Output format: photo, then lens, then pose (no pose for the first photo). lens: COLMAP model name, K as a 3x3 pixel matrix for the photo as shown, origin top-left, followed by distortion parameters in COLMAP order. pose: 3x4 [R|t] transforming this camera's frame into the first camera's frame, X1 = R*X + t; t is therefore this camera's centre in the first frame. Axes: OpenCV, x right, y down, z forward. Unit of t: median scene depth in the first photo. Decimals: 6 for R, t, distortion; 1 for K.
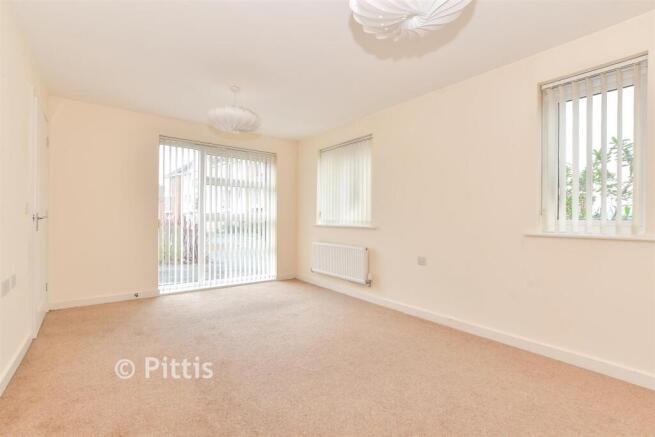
lens RADIAL K [[266.2, 0, 329.8], [0, 266.2, 220.5], [0, 0, 1]] dist [-0.000501, -0.000005]
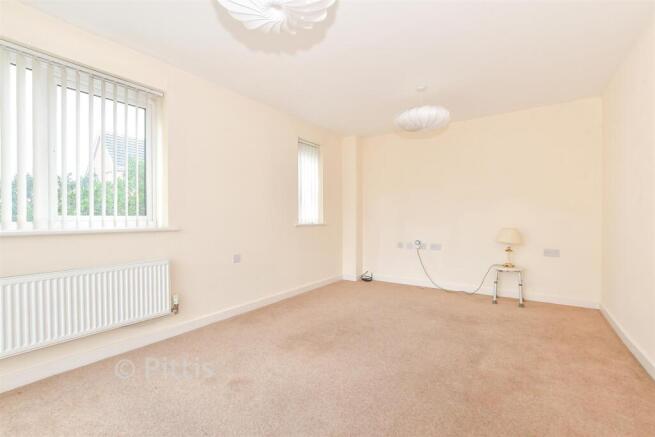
lens RADIAL K [[293.4, 0, 328.0], [0, 293.4, 216.4], [0, 0, 1]] dist [0.002352, 0.000487]
pose [[-0.228111, -0.008734, 0.973596, -0.691497], [0.001711, 0.999955, 0.009372, -0.013737], [-0.973634, 0.003804, -0.228086, 0.784067]]
